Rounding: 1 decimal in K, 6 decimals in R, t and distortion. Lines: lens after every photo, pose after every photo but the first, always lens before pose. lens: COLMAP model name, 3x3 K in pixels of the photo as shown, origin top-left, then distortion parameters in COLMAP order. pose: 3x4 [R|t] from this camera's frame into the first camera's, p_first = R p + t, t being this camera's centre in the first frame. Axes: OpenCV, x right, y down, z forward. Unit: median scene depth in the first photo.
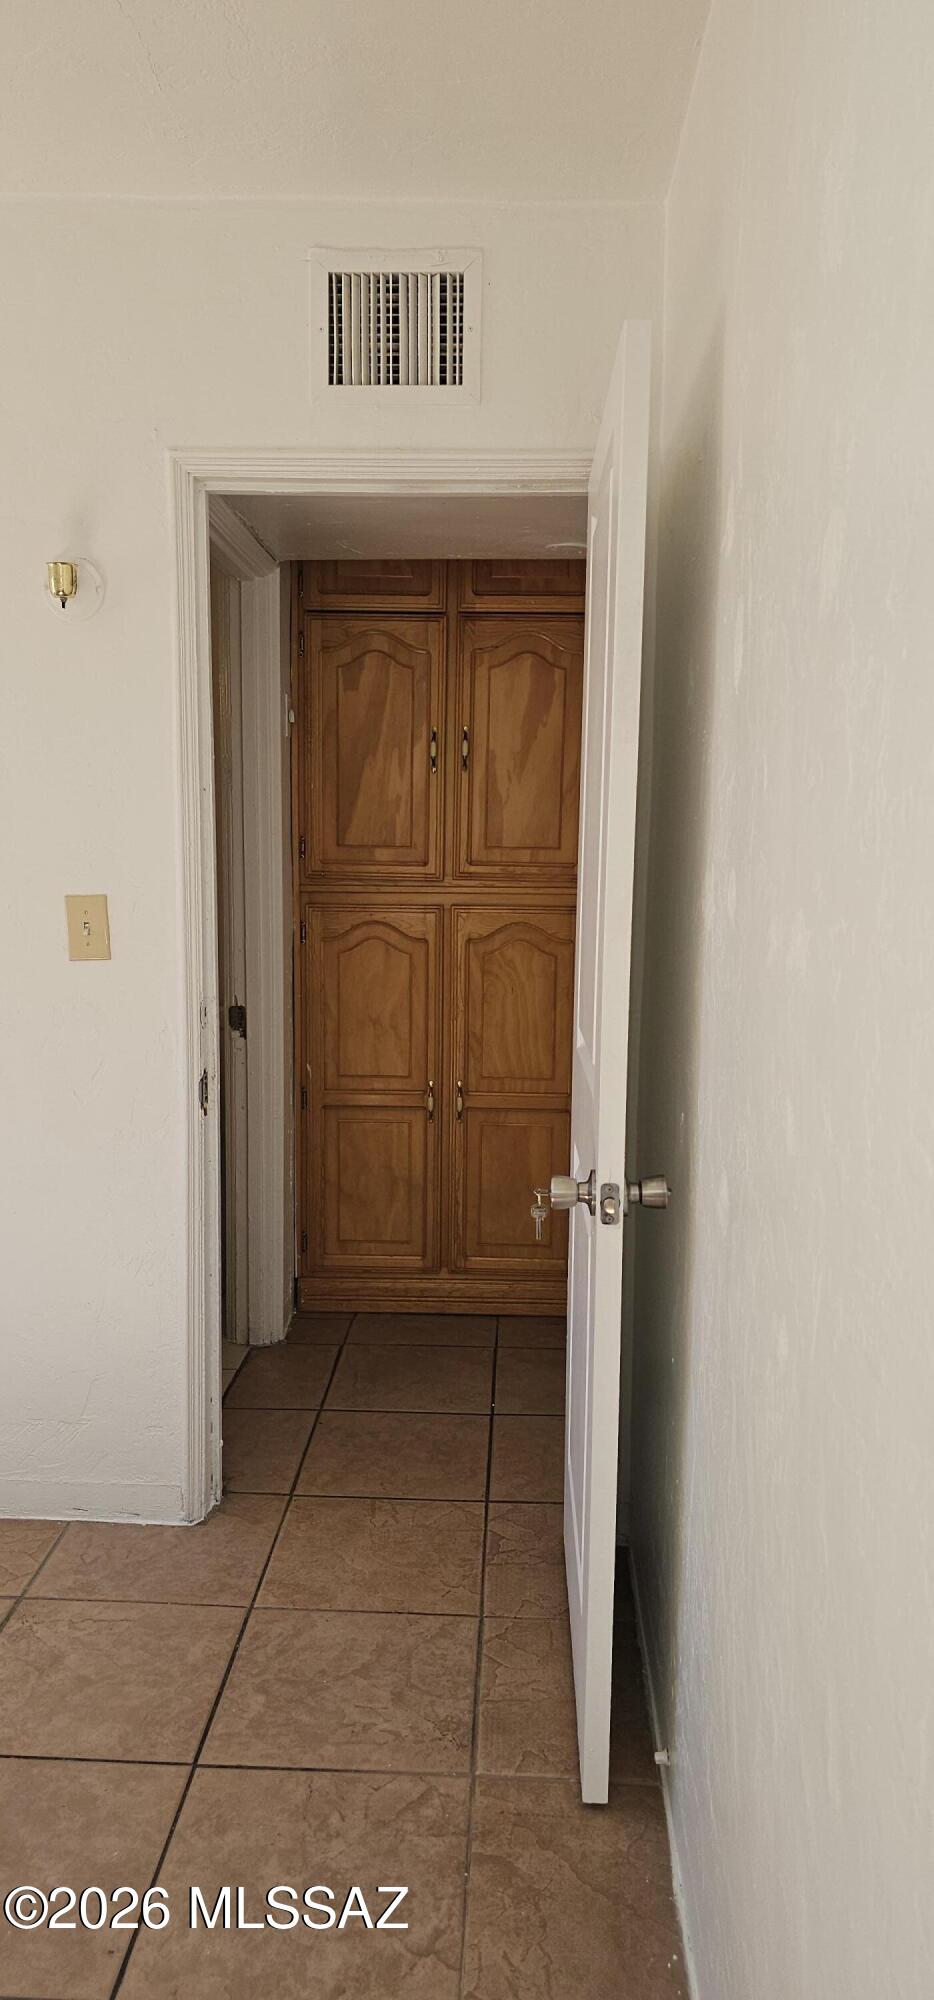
lens RADIAL K [[1377.8, 0, 464.0], [0, 1377.8, 975.7], [0, 0, 1]] dist [0.078053, 0.001582]
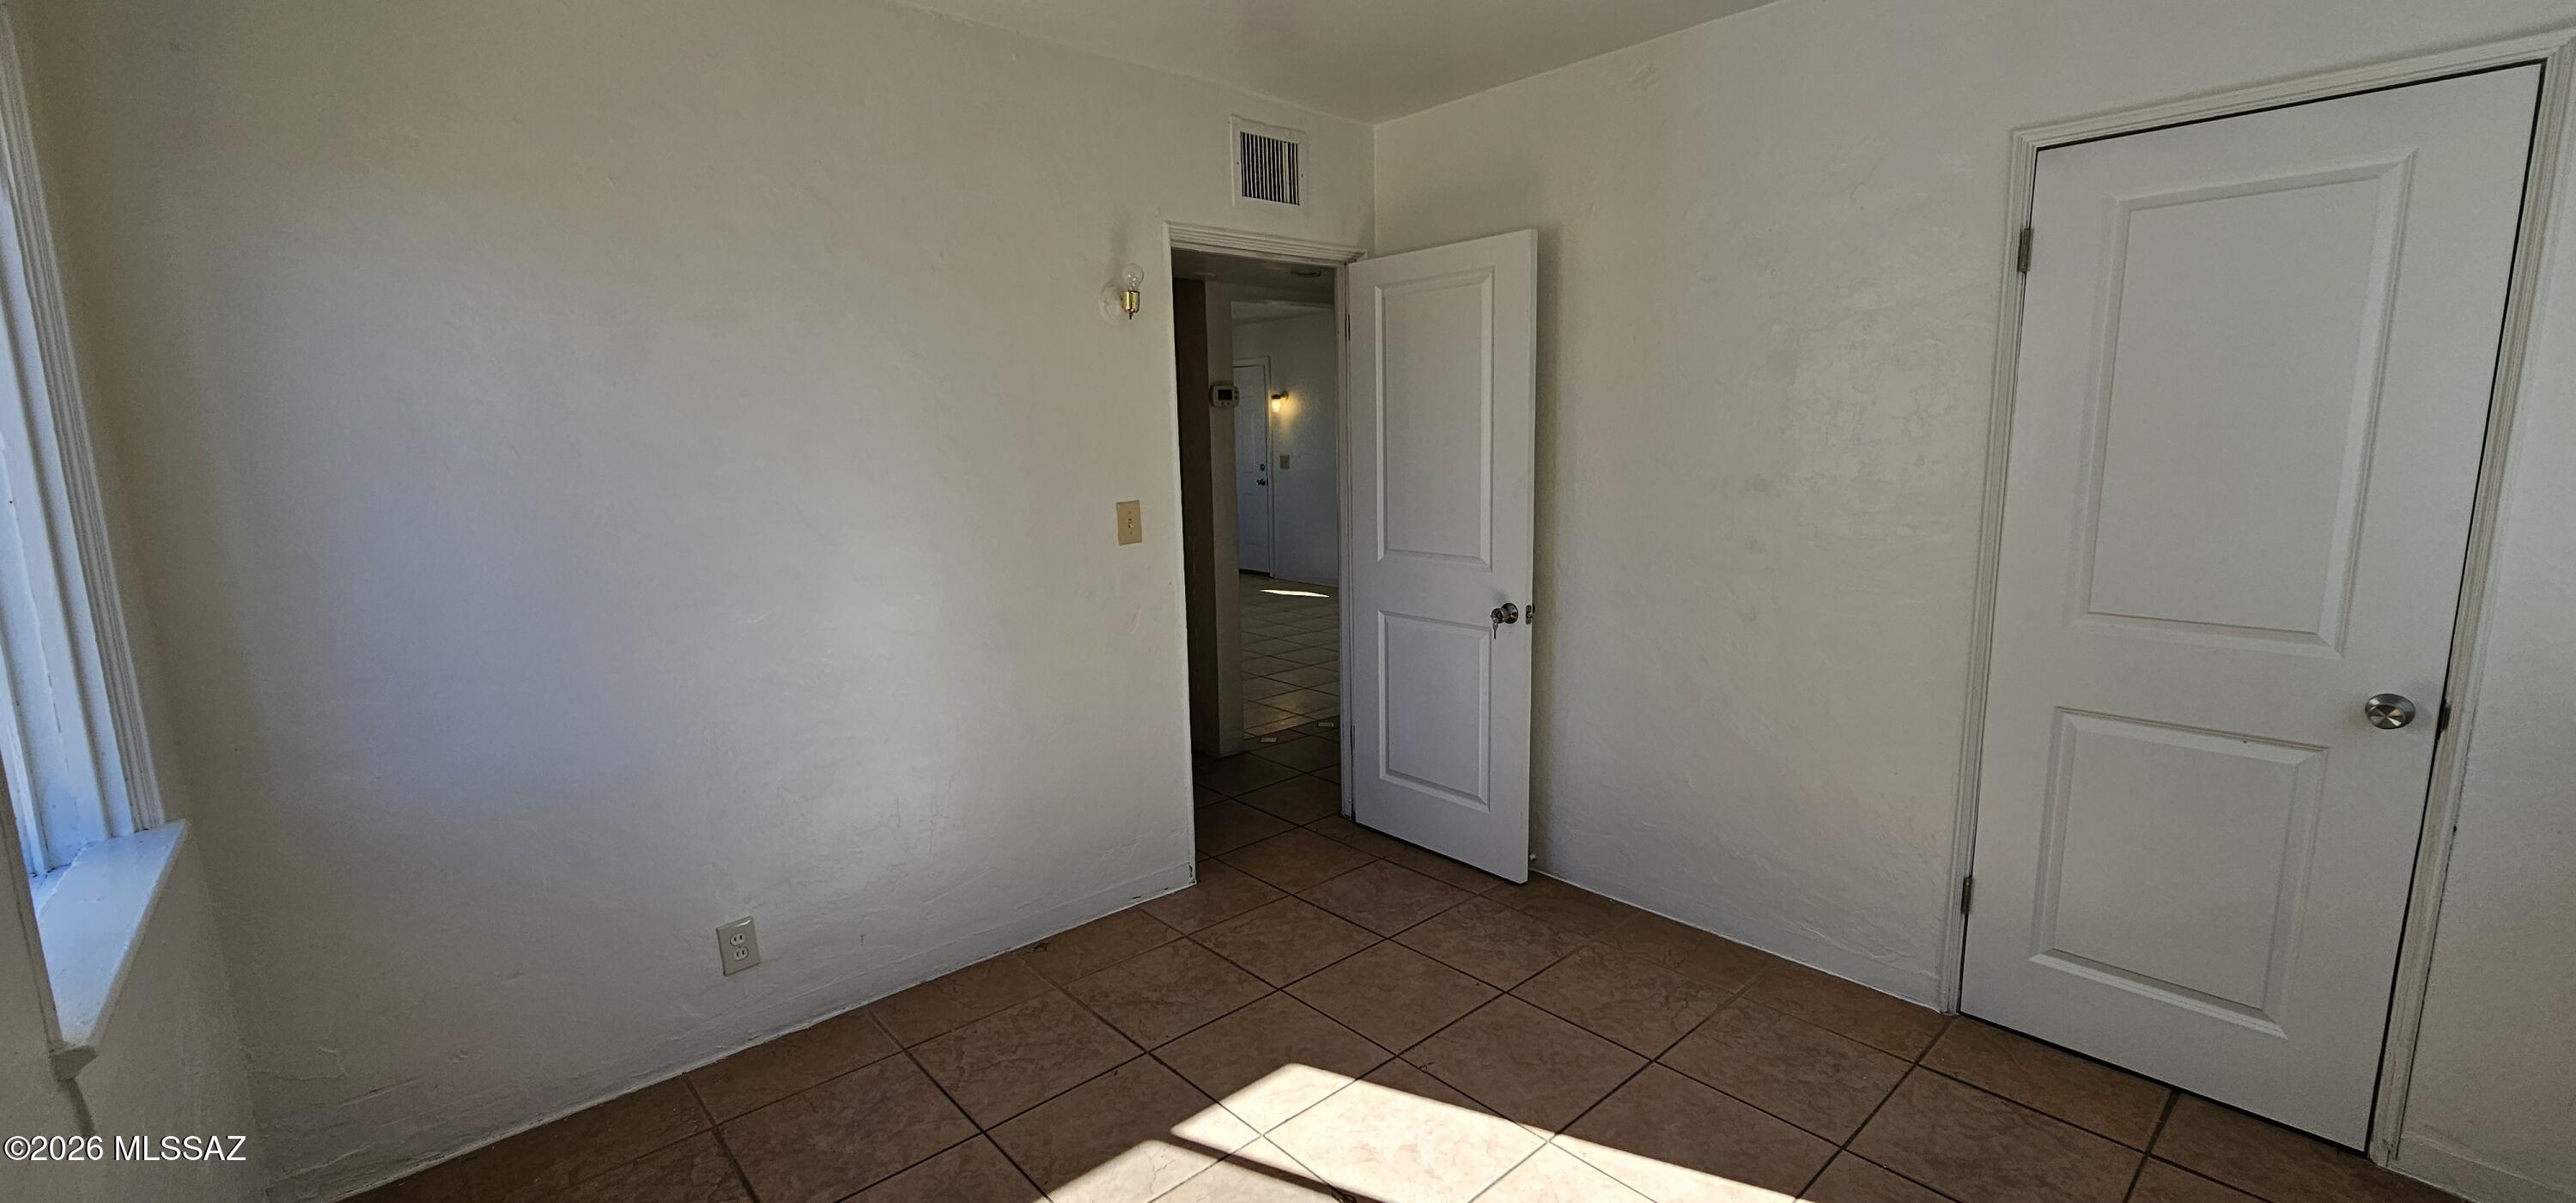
lens RADIAL K [[1057.4, 0, 1288.4], [0, 1057.4, 573.4], [0, 0, 1]] dist [-0.001825, 0.001073]
pose [[0.701054, -0.116733, 0.703489, -1.038093], [0.096270, 0.992972, 0.068832, -0.045080], [-0.706580, 0.019470, 0.707365, 0.048700]]
